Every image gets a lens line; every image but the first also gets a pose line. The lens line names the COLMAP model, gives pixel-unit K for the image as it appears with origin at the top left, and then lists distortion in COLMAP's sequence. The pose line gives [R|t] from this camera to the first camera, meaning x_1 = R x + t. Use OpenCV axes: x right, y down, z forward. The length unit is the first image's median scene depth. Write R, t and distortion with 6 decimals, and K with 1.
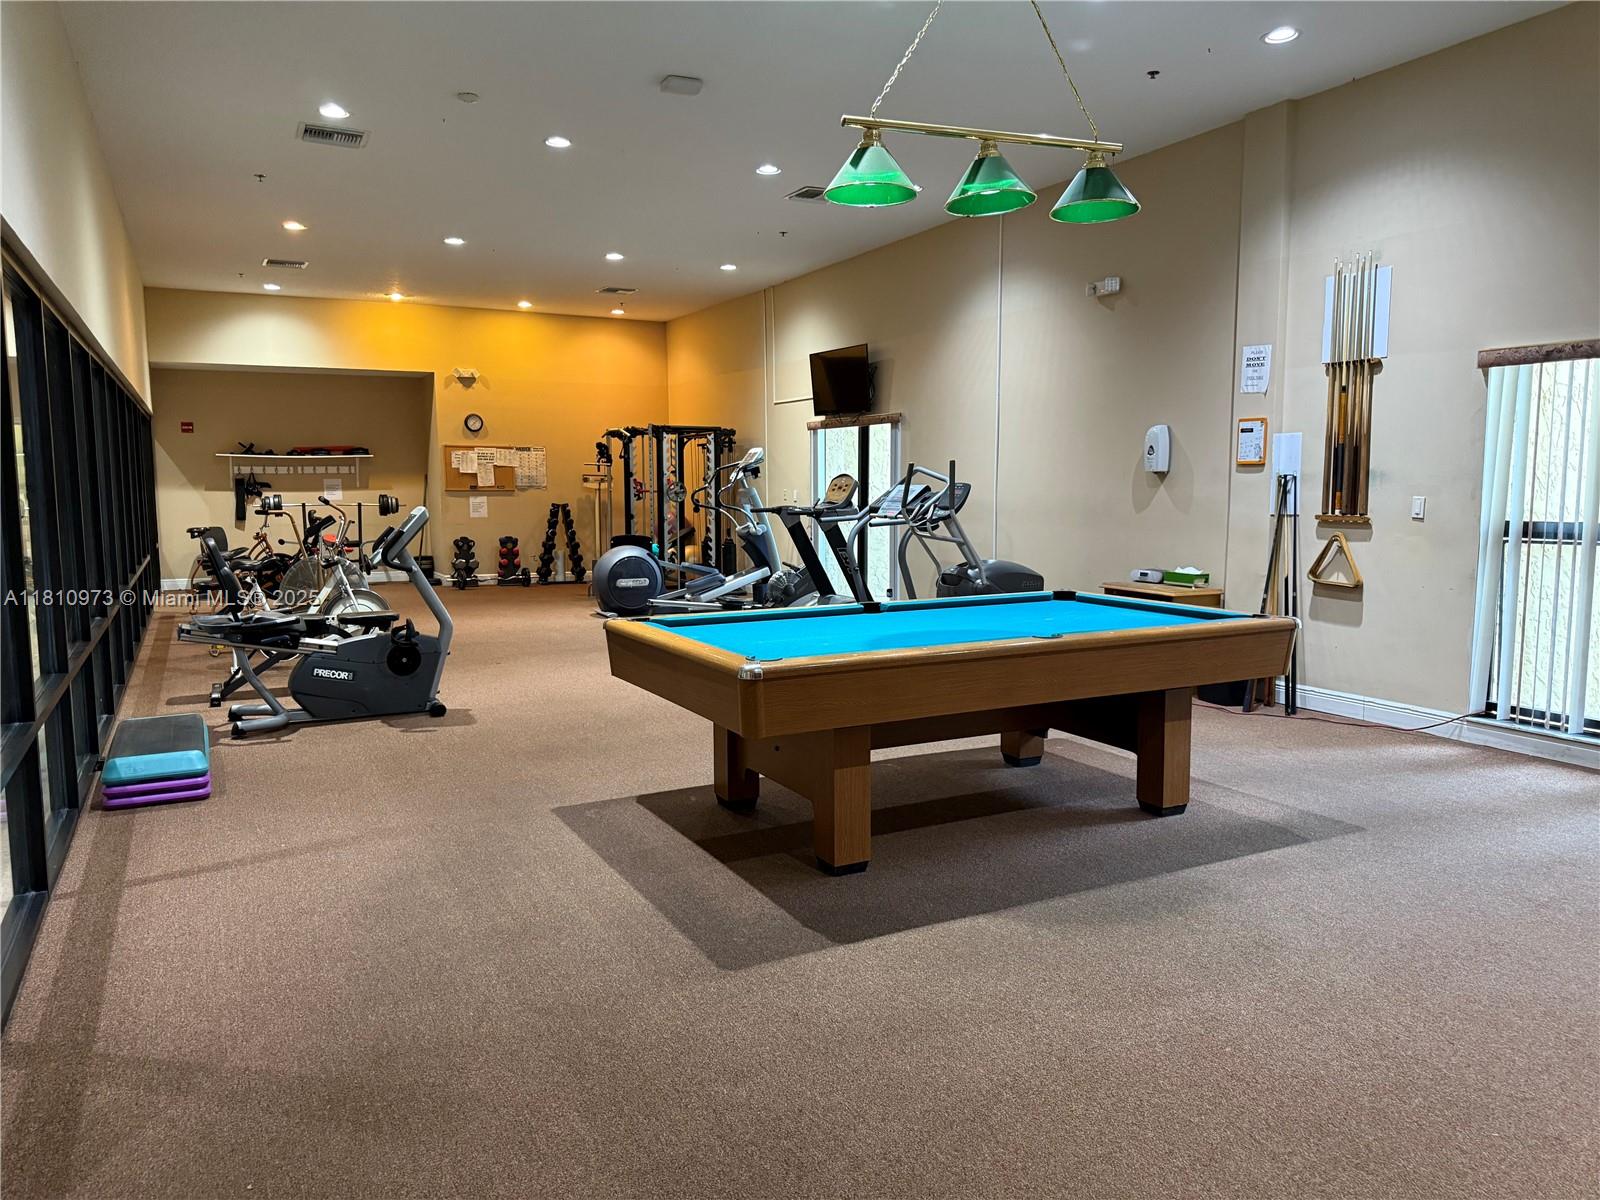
lens RADIAL K [[1099.0, 0, 796.1], [0, 1099.0, 588.1], [0, 0, 1]] dist [0.158338, -0.215110]
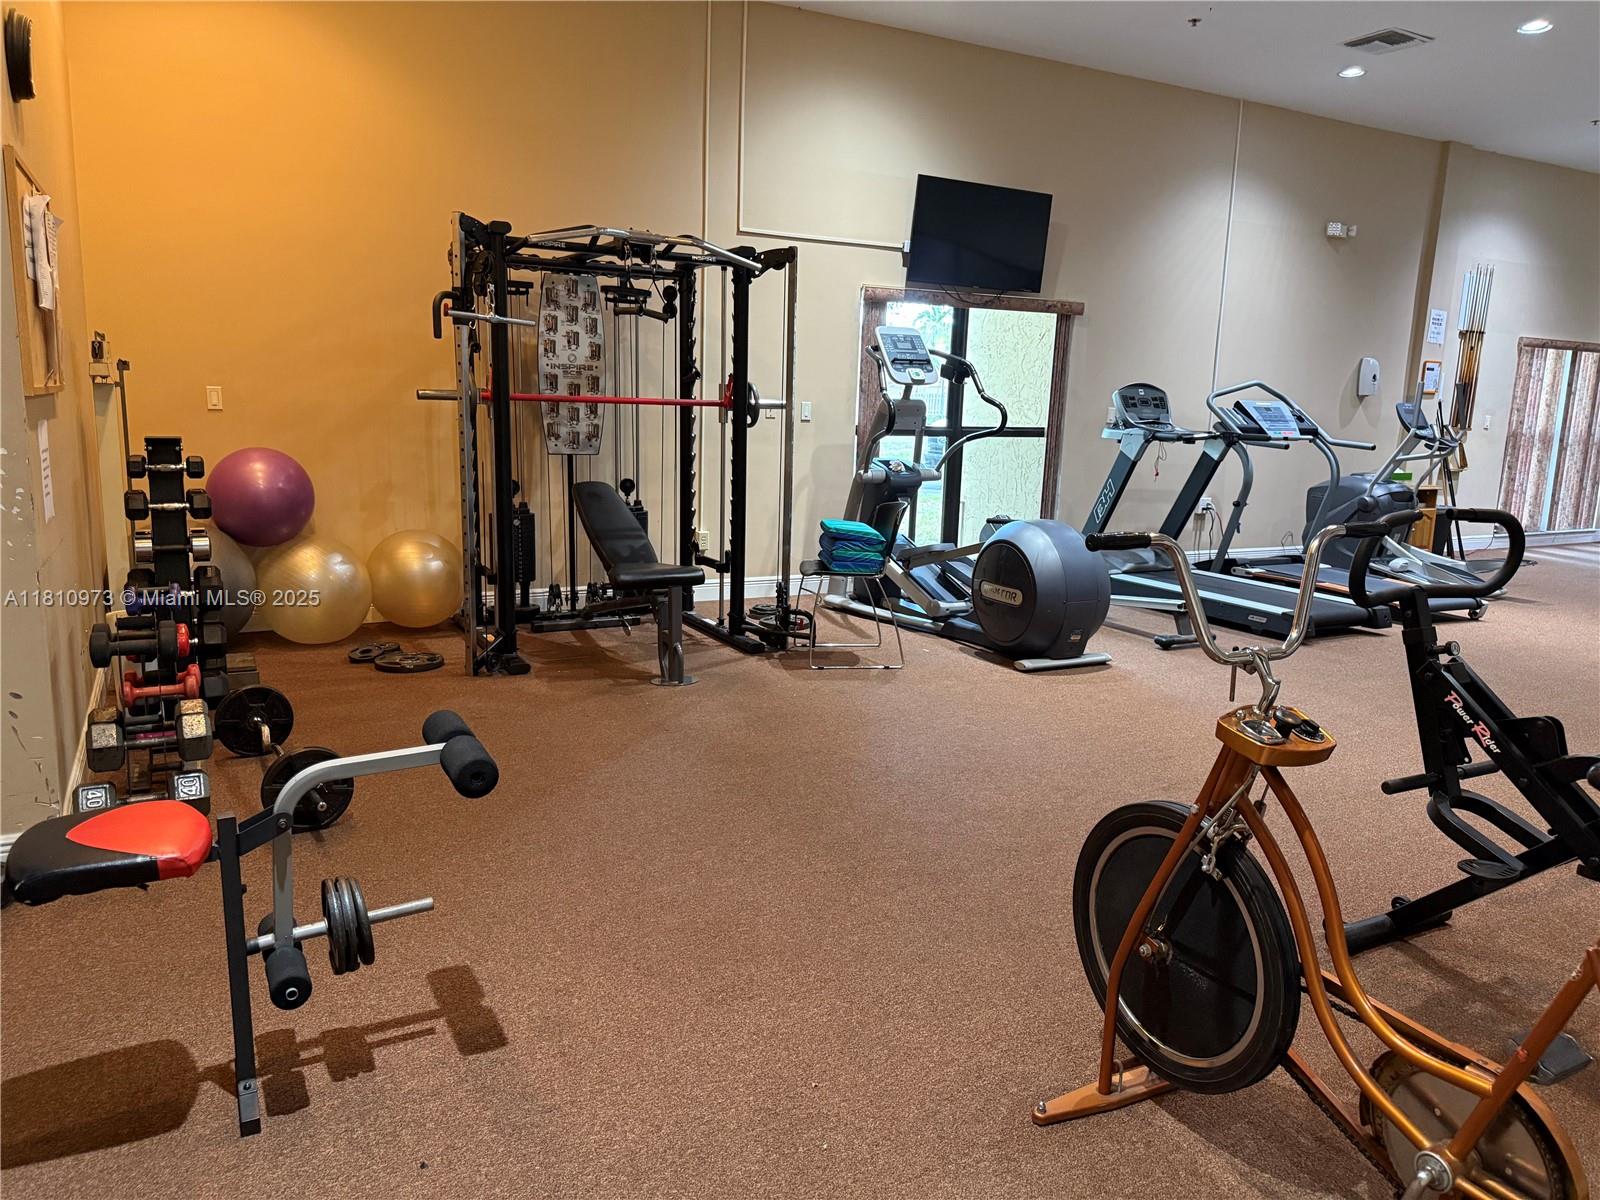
lens RADIAL K [[1102.9, 0, 758.9], [0, 1102.9, 598.0], [0, 0, 1]] dist [0.087368, -0.102748]
pose [[-0.009884, -0.175477, 0.984434, -0.867003], [0.068803, 0.982029, 0.175739, -0.131682], [-0.997581, 0.069469, 0.002366, 1.516832]]
